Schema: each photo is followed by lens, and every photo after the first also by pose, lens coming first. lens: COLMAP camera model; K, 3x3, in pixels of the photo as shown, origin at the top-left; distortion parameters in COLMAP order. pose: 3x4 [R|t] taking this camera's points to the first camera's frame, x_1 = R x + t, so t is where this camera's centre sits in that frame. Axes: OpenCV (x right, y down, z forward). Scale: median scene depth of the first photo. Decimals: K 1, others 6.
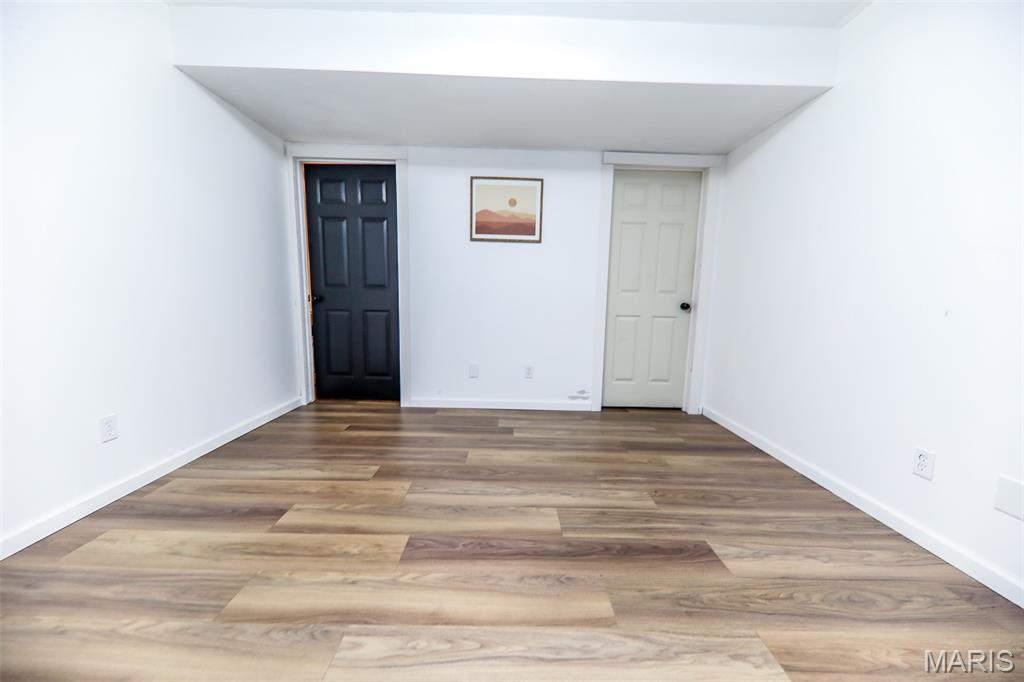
lens RADIAL K [[355.3, 0, 509.5], [0, 355.3, 342.0], [0, 0, 1]] dist [-0.000059, -0.000058]
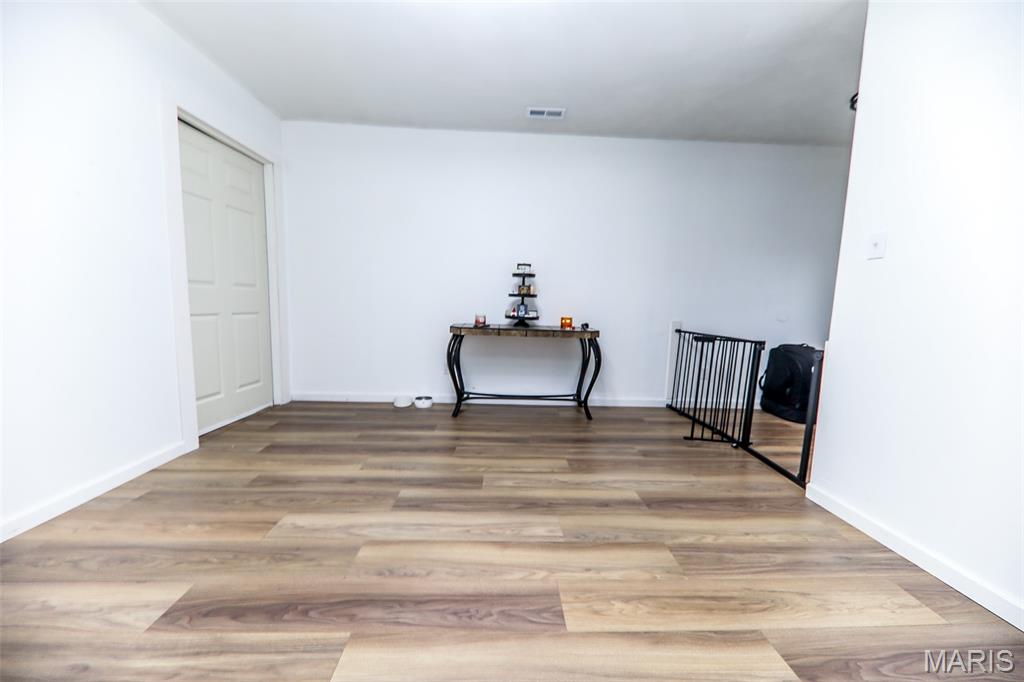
lens RADIAL K [[355.3, 0, 514.0], [0, 355.3, 343.3], [0, 0, 1]] dist [-0.000059, -0.000058]
pose [[-0.997692, -0.045824, -0.050115, -0.119257], [-0.056192, 0.971474, 0.230391, -0.205012], [0.038128, 0.232676, -0.971807, 1.713905]]
